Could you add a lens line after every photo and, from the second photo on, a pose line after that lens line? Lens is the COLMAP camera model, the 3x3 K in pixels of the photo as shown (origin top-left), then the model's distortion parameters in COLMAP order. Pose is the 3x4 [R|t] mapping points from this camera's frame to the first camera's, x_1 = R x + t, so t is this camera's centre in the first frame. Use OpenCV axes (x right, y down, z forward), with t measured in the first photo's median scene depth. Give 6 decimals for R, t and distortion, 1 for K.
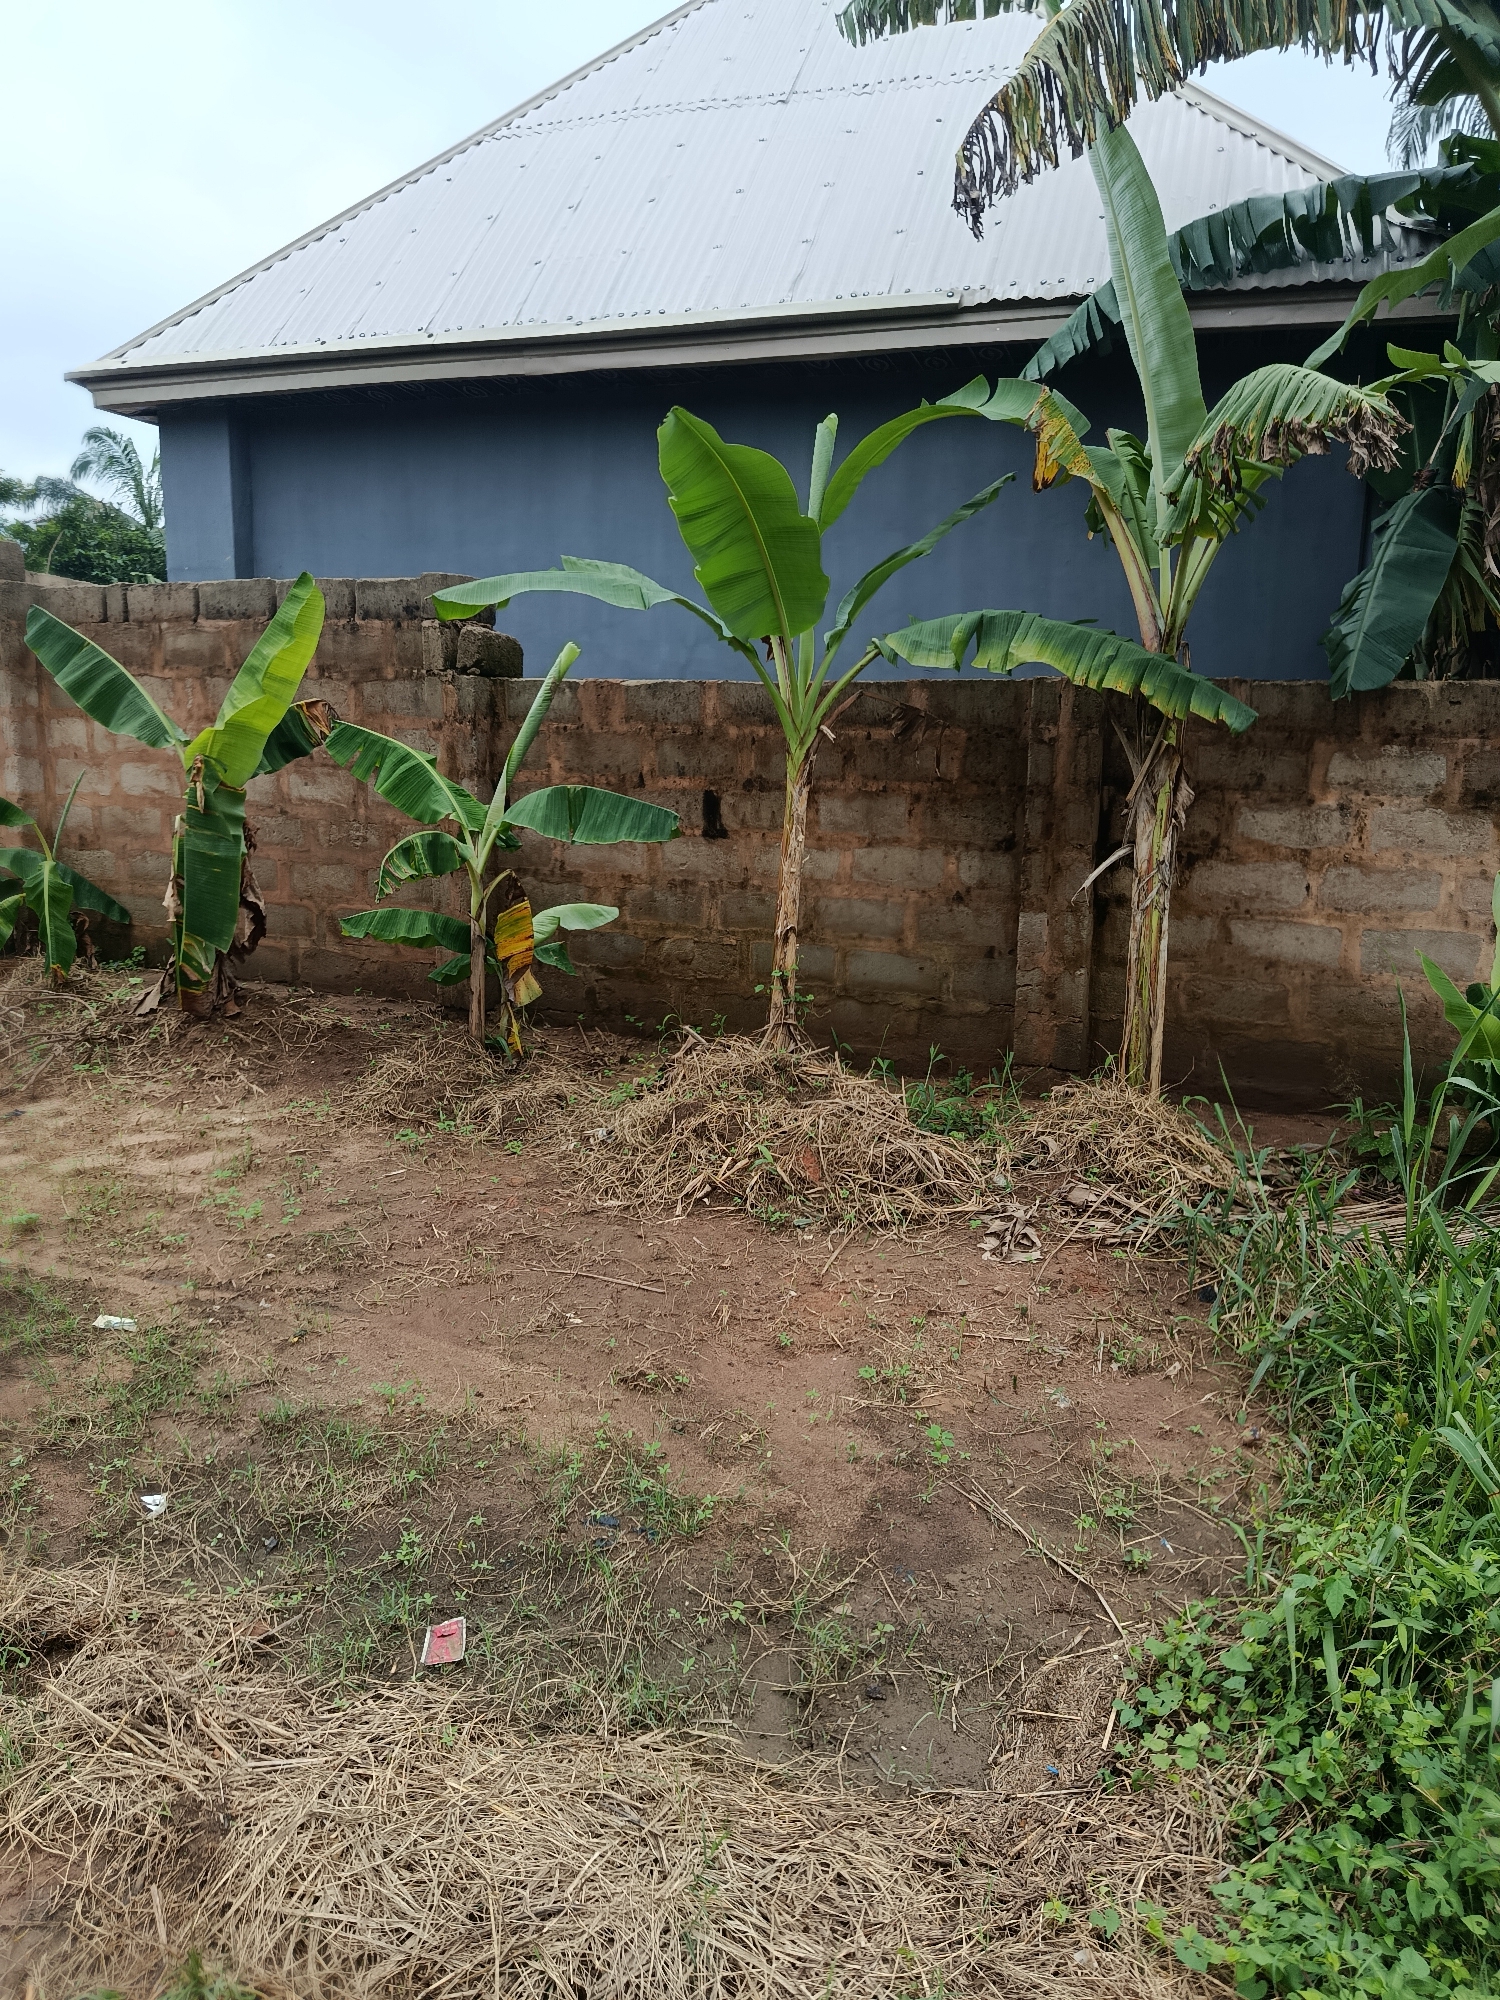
lens RADIAL K [[1342.8, 0, 747.0], [0, 1342.8, 972.5], [0, 0, 1]] dist [0.066538, -0.129256]
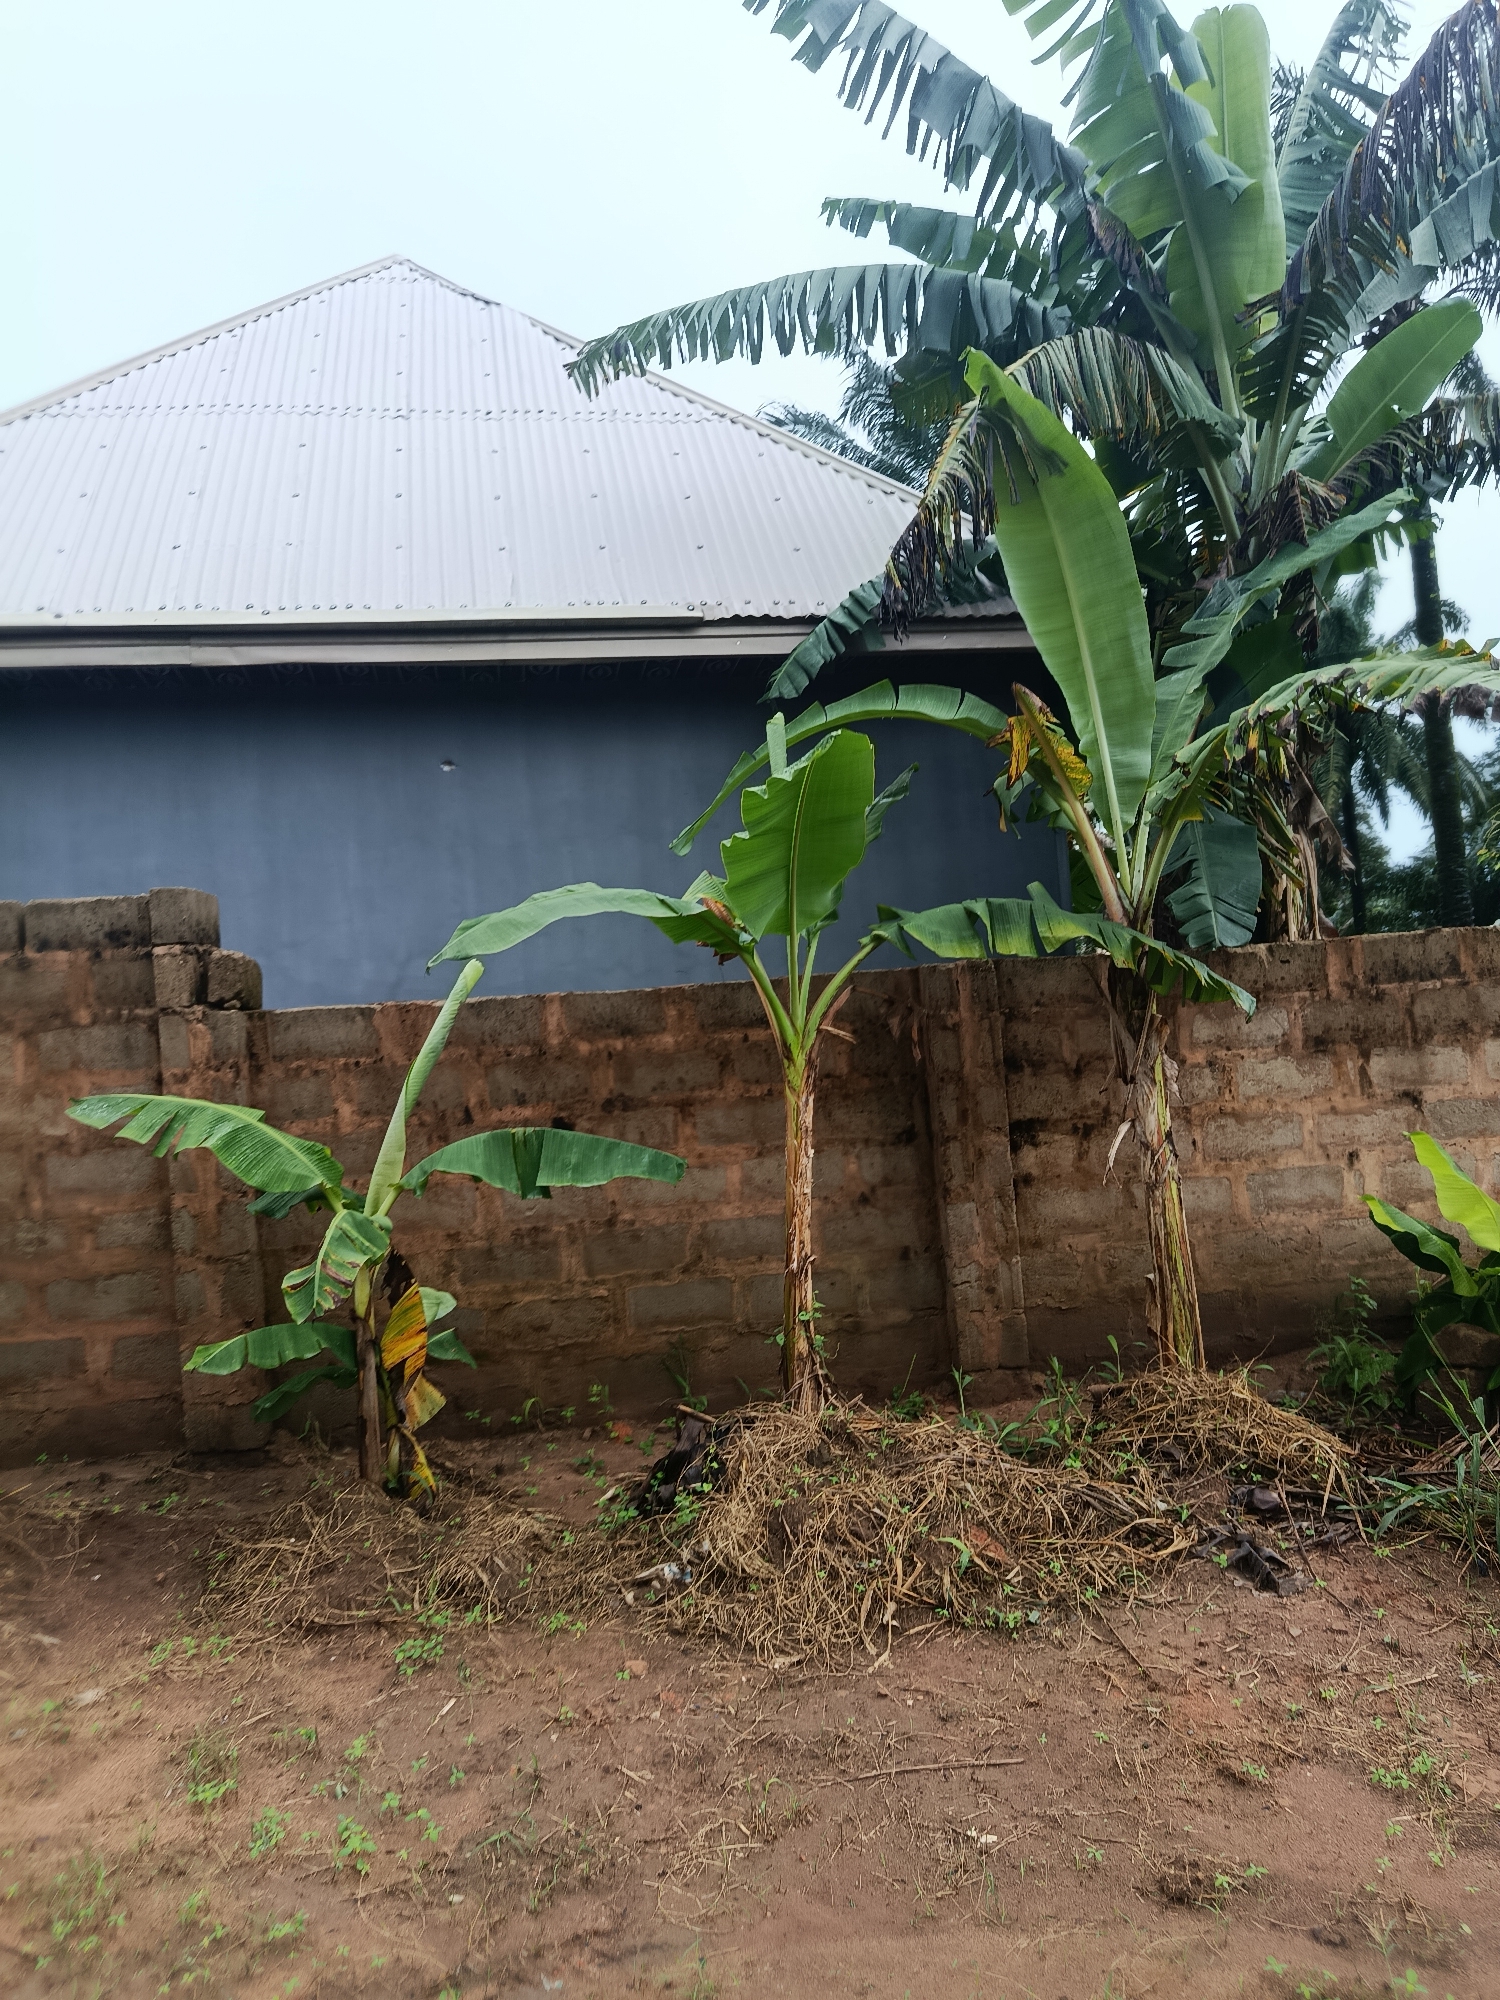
lens RADIAL K [[1342.8, 0, 747.0], [0, 1342.8, 972.5], [0, 0, 1]] dist [0.066538, -0.129256]
pose [[0.881283, -0.063671, 0.468280, -0.341627], [0.166932, 0.968948, -0.182412, -0.052096], [-0.442125, 0.238928, 0.864546, 0.197749]]
